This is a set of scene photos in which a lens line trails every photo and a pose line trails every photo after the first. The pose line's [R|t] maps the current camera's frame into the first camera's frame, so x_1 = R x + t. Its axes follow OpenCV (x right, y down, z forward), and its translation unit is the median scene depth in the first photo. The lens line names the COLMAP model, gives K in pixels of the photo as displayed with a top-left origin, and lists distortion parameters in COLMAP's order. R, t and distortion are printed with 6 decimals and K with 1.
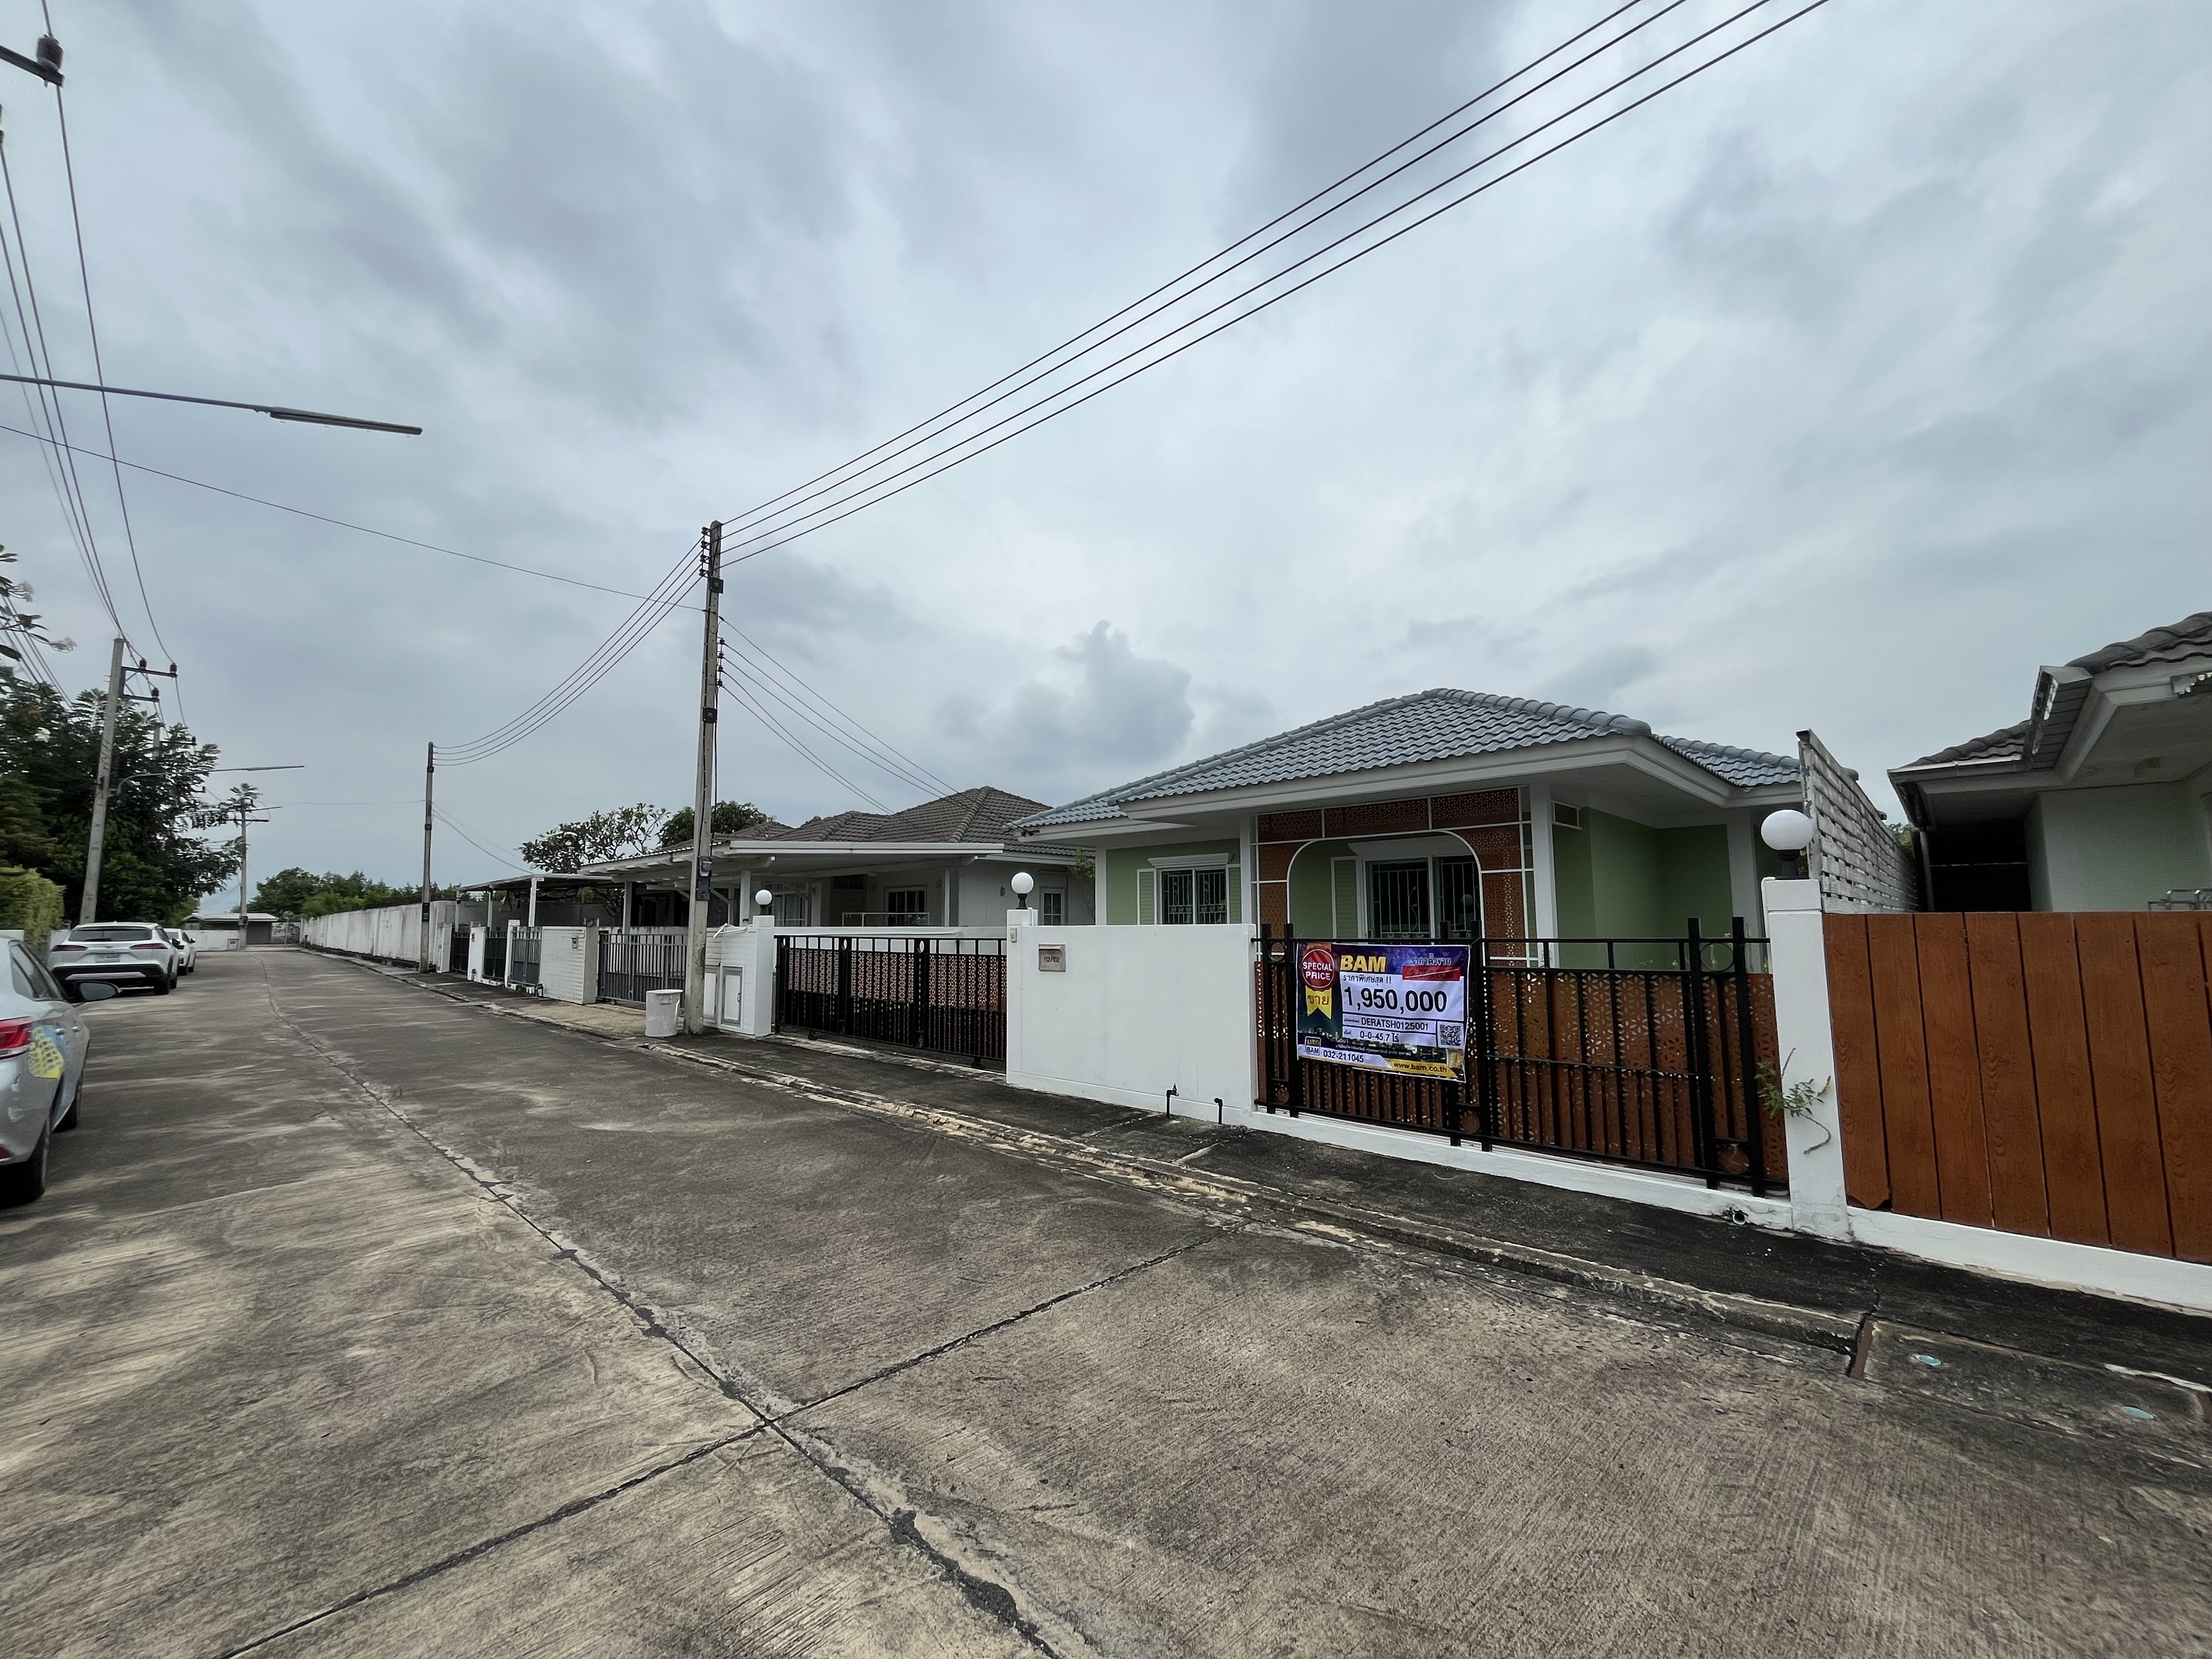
lens RADIAL K [[894.4, 0, 1105.0], [0, 894.4, 824.5], [0, 0, 1]] dist [-0.006568, 0.000760]
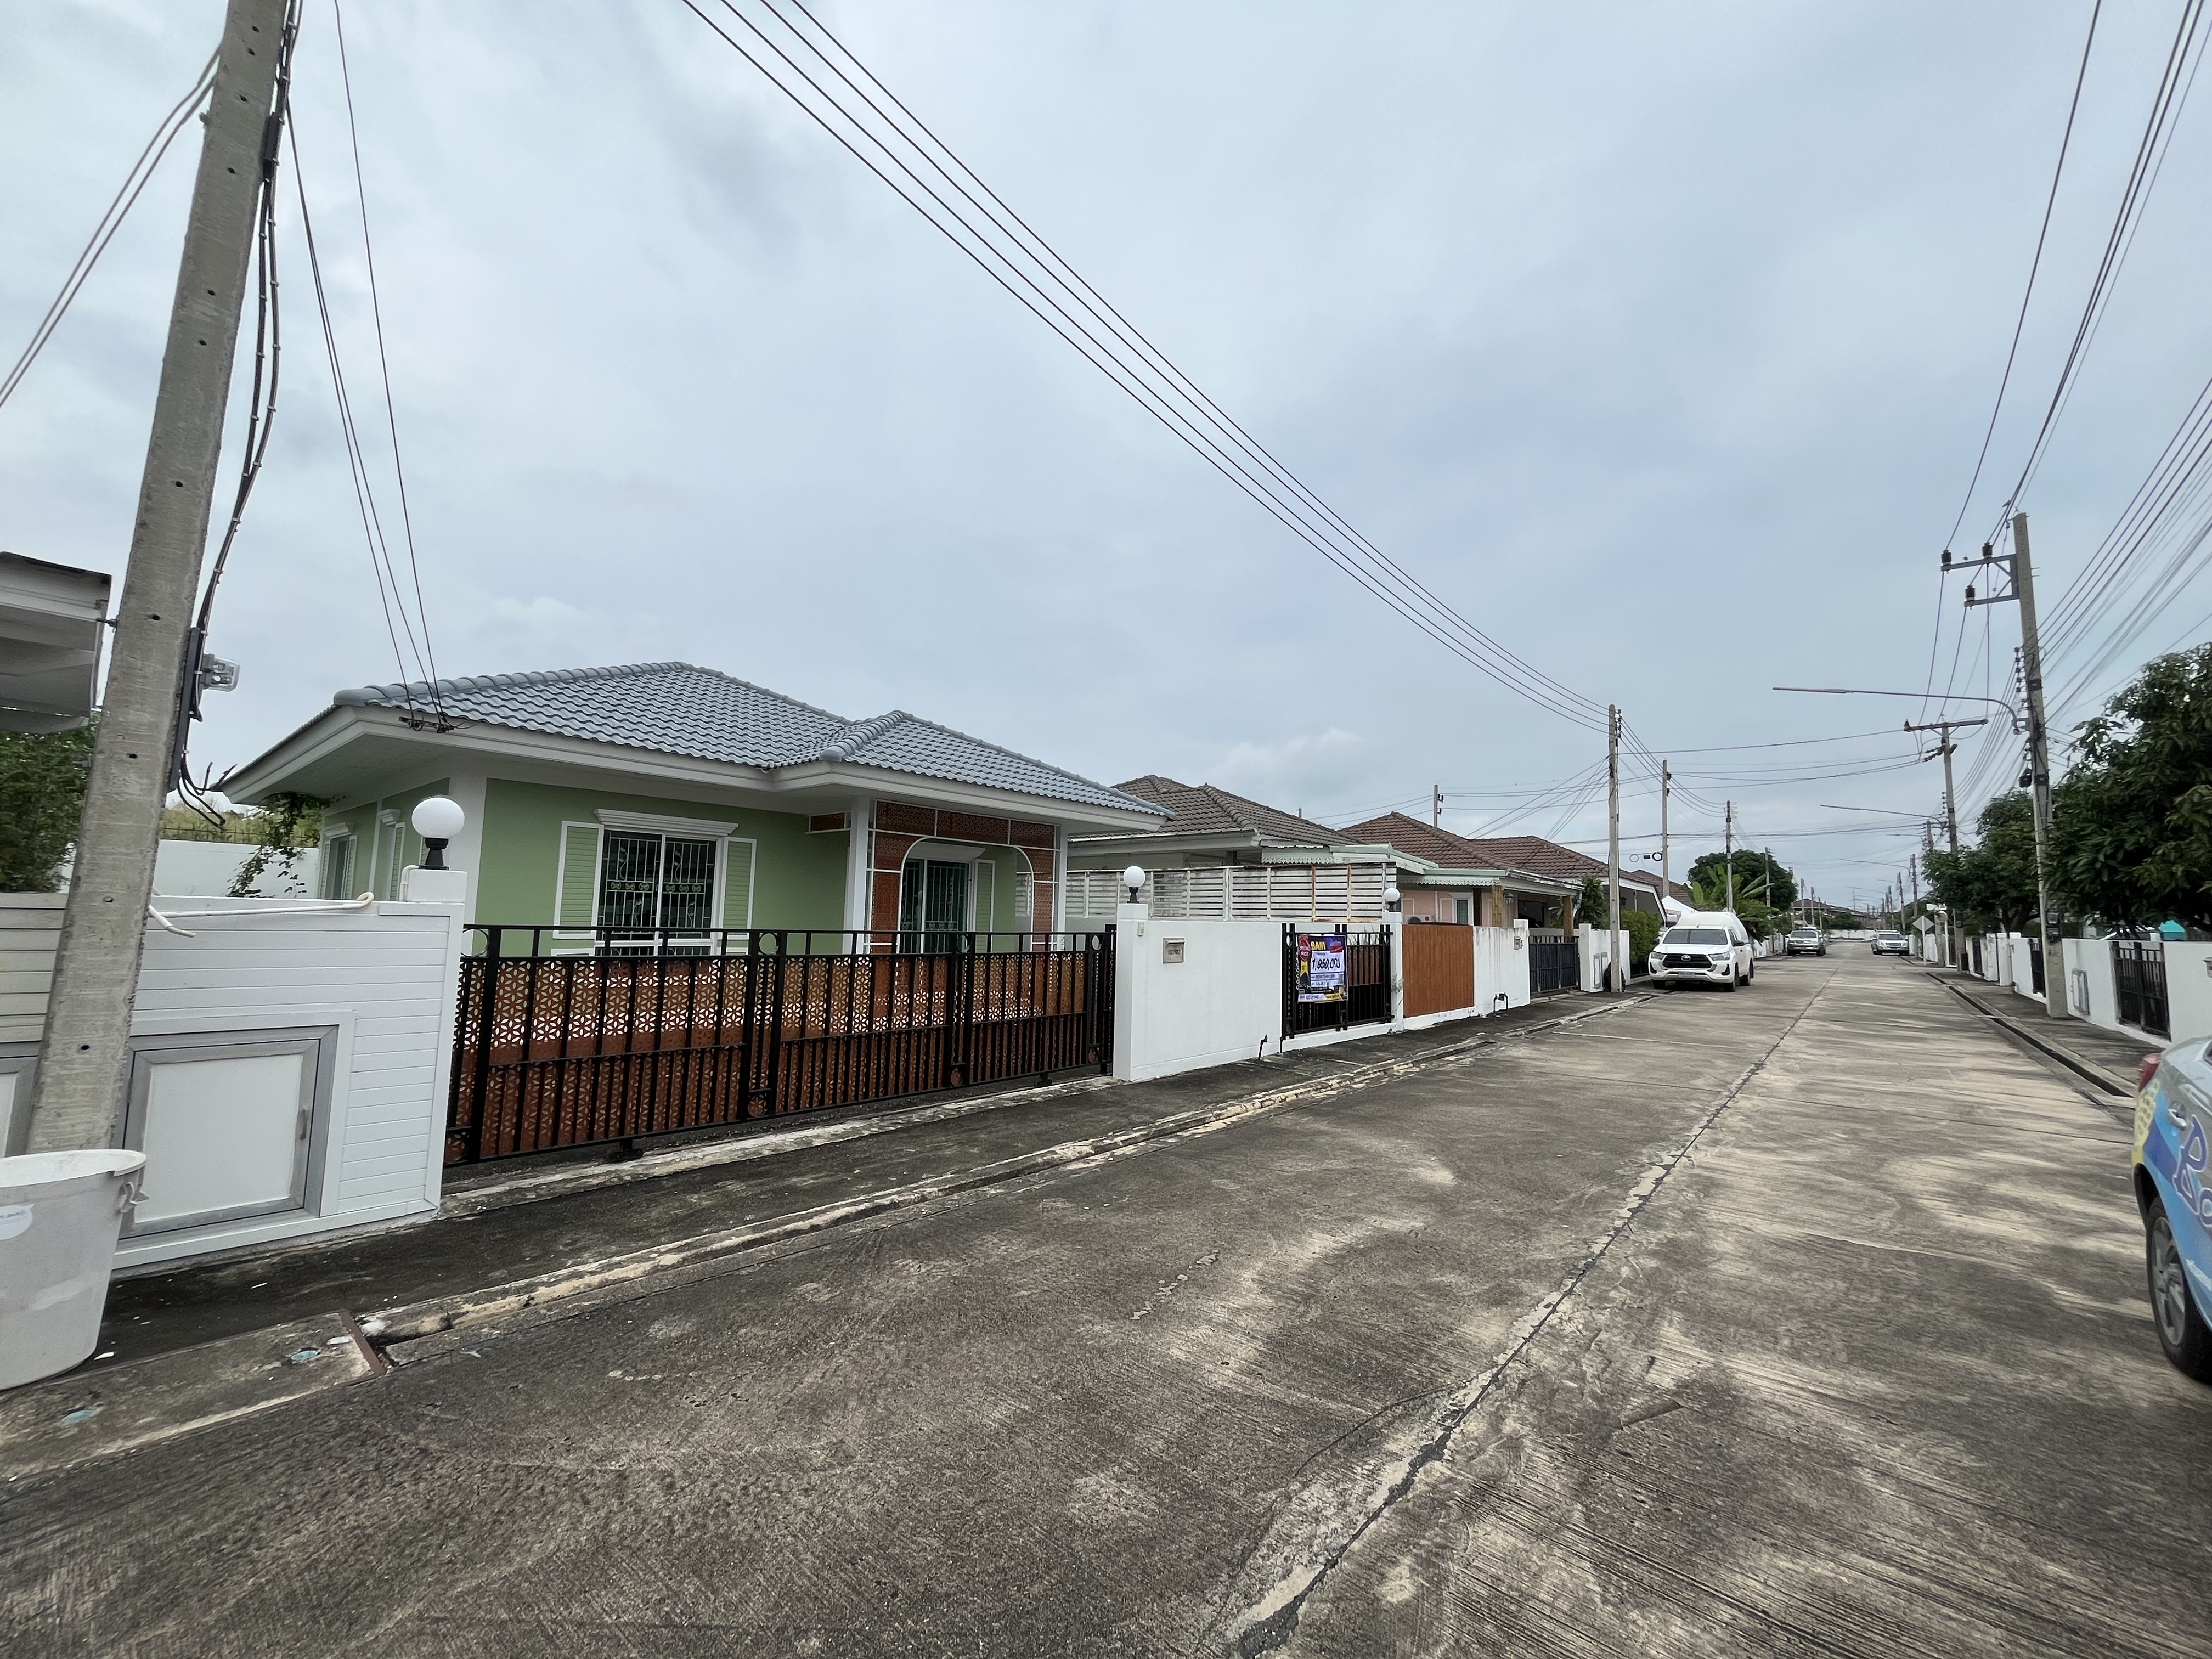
lens RADIAL K [[894.4, 0, 1109.5], [0, 894.4, 835.2], [0, 0, 1]] dist [-0.006568, 0.000760]
pose [[-0.058907, 0.100194, 0.993223, -1.473164], [-0.131790, 0.985461, -0.107227, 0.178562], [-0.989526, -0.137213, -0.044846, 1.478769]]
